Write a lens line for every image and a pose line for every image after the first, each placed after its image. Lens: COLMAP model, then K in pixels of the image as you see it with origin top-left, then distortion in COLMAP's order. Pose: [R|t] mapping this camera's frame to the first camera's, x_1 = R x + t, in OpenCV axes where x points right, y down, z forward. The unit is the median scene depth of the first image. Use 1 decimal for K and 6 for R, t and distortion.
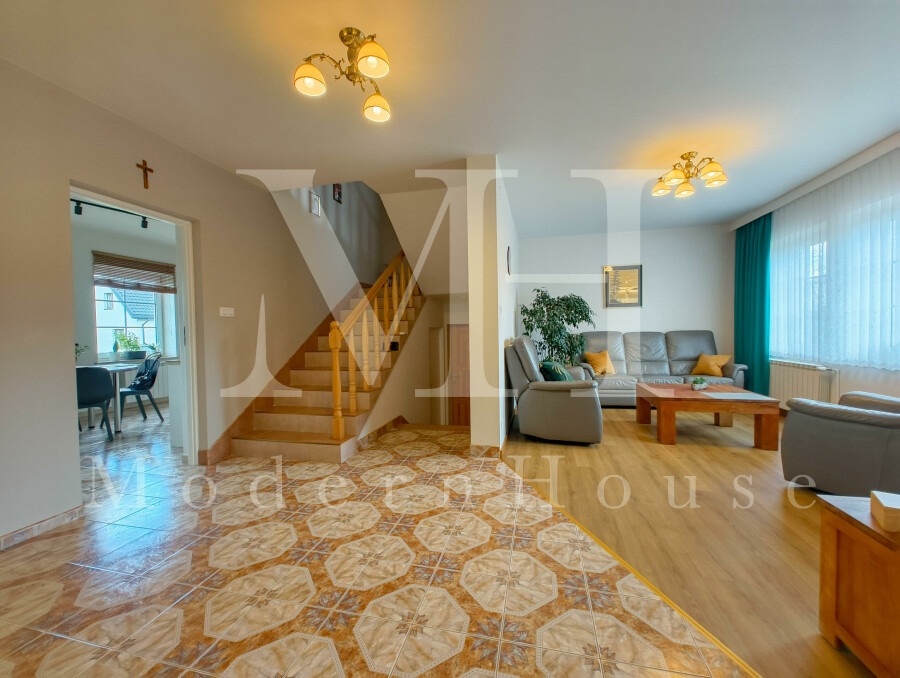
lens RADIAL K [[368.2, 0, 453.3], [0, 368.2, 338.6], [0, 0, 1]] dist [0.015182, 0.000541]
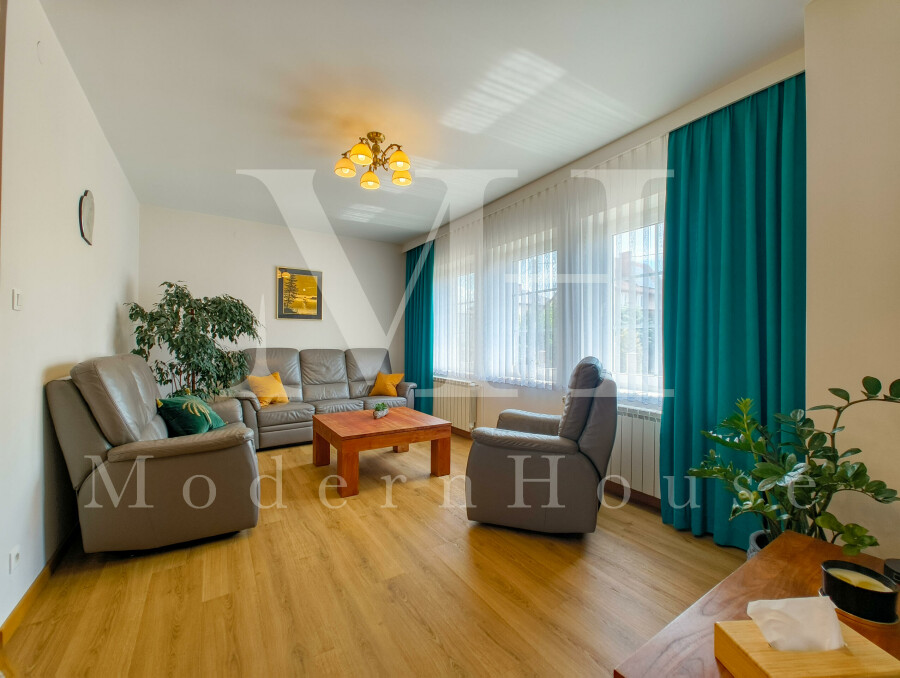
lens RADIAL K [[368.2, 0, 454.3], [0, 368.2, 341.9], [0, 0, 1]] dist [0.015182, 0.000541]
pose [[0.683195, 0.024319, 0.729831, 0.110072], [-0.002114, 0.999507, -0.031326, -0.010377], [-0.730233, 0.019859, 0.682910, 0.215520]]
